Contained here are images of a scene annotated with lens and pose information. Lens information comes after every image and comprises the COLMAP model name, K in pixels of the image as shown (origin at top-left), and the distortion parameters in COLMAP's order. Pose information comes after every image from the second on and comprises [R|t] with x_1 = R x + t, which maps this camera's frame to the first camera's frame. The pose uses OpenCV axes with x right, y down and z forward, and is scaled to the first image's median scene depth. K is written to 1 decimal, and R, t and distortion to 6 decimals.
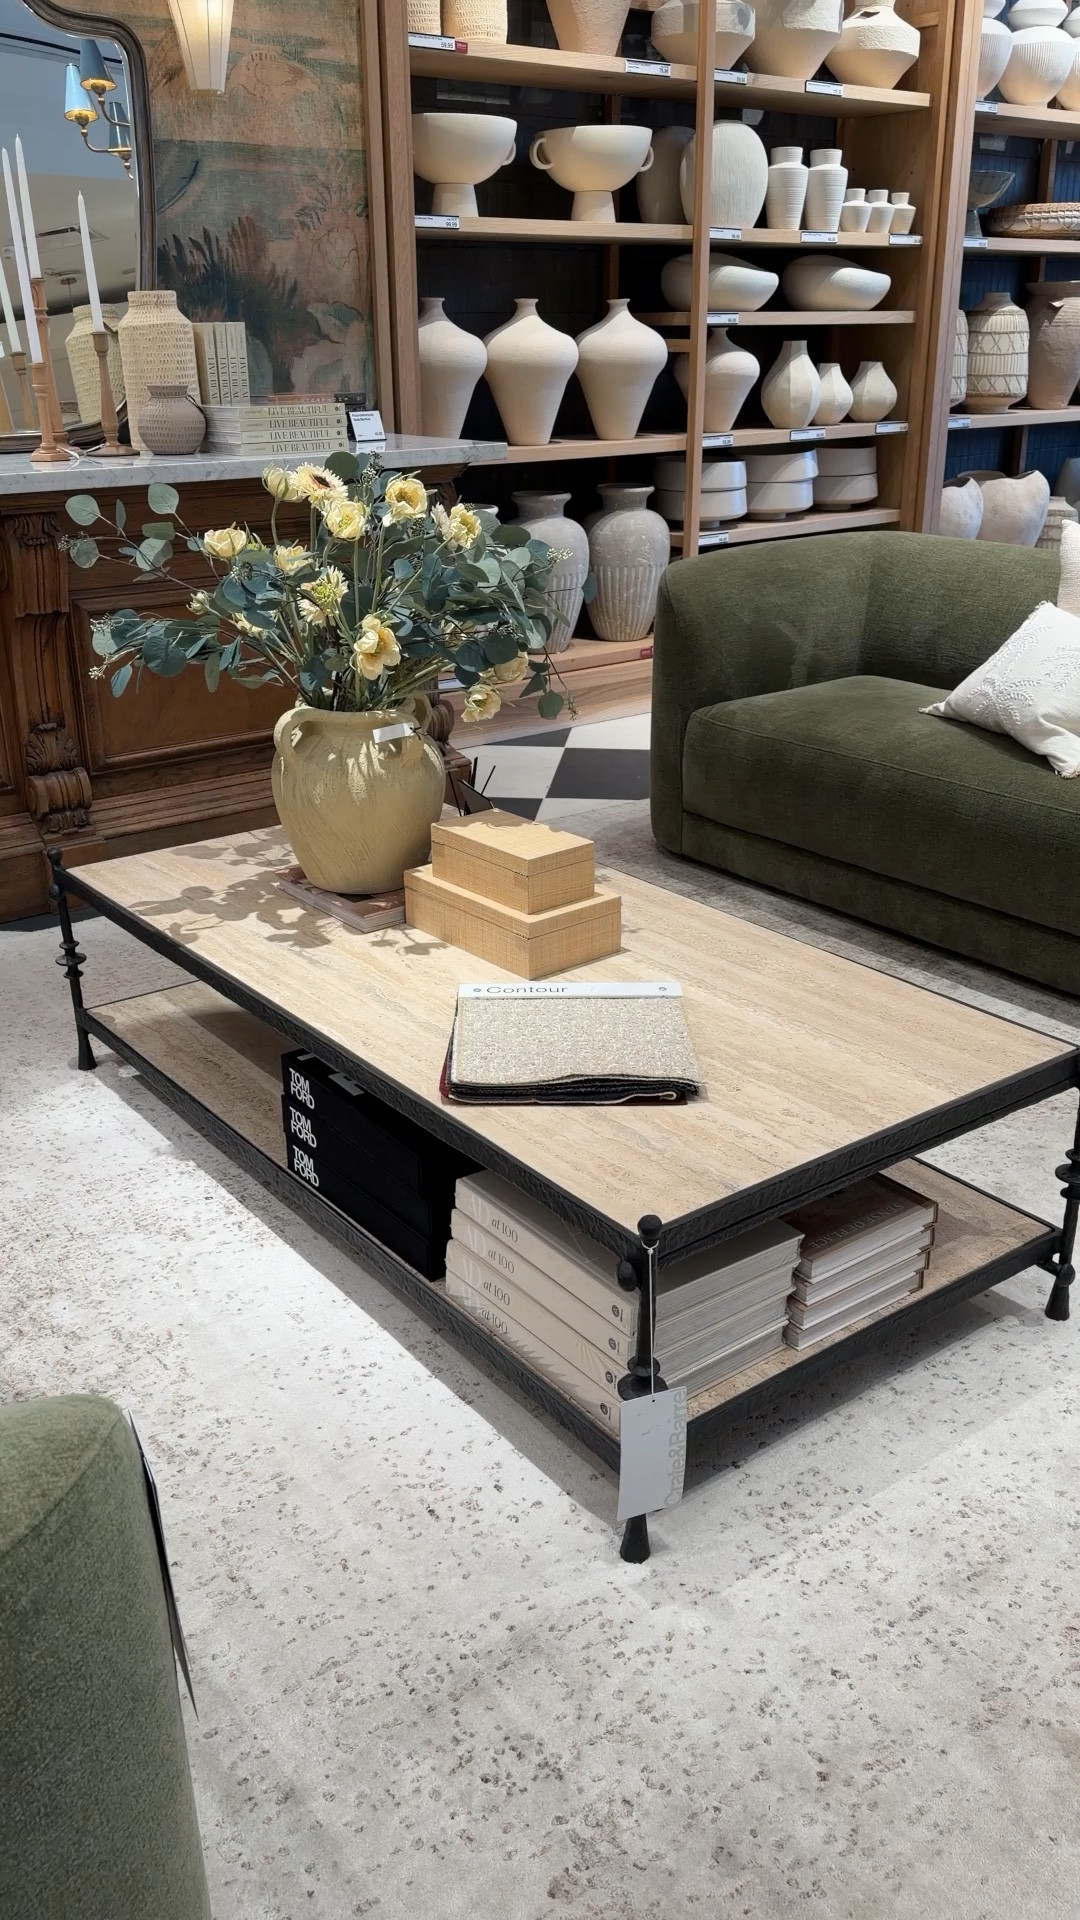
lens RADIAL K [[1549.3, 0, 540.0], [0, 1549.3, 961.1], [0, 0, 1]] dist [0.003024, 0.001439]
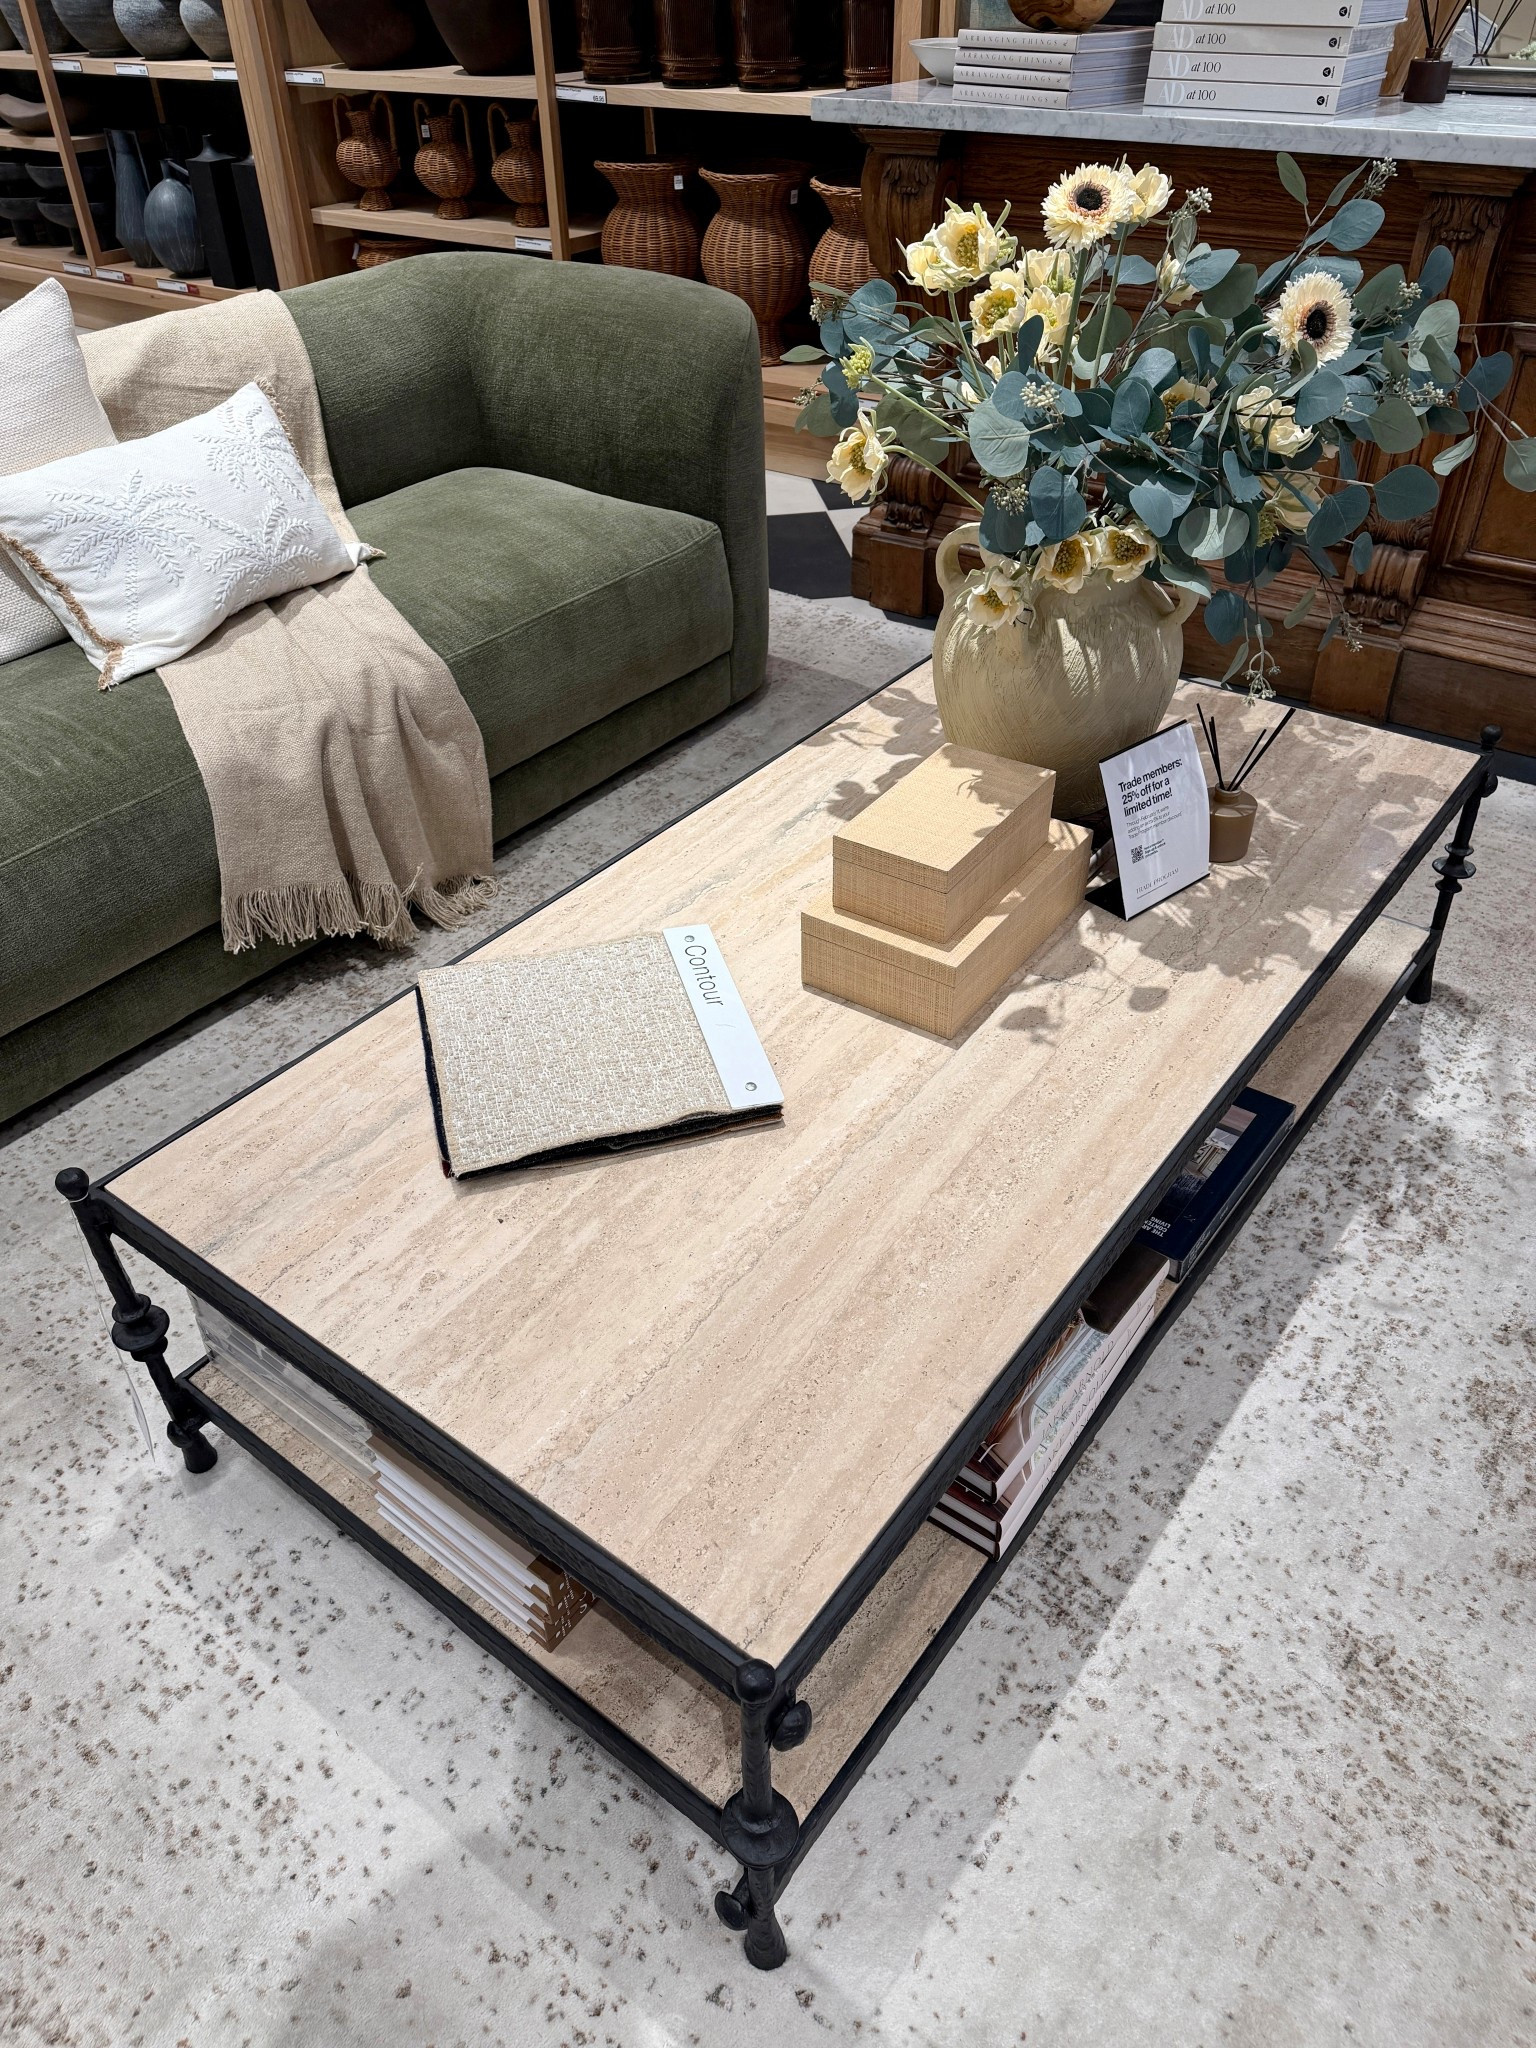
lens RADIAL K [[1443.3, 0, 767.0], [0, 1443.3, 1022.9], [0, 0, 1]] dist [-0.000222, -0.002250]
pose [[0.265389, 0.591034, -0.761740, 0.514337], [-0.340747, 0.796580, 0.499351, -0.304051], [0.901920, 0.127039, 0.412796, 0.696153]]
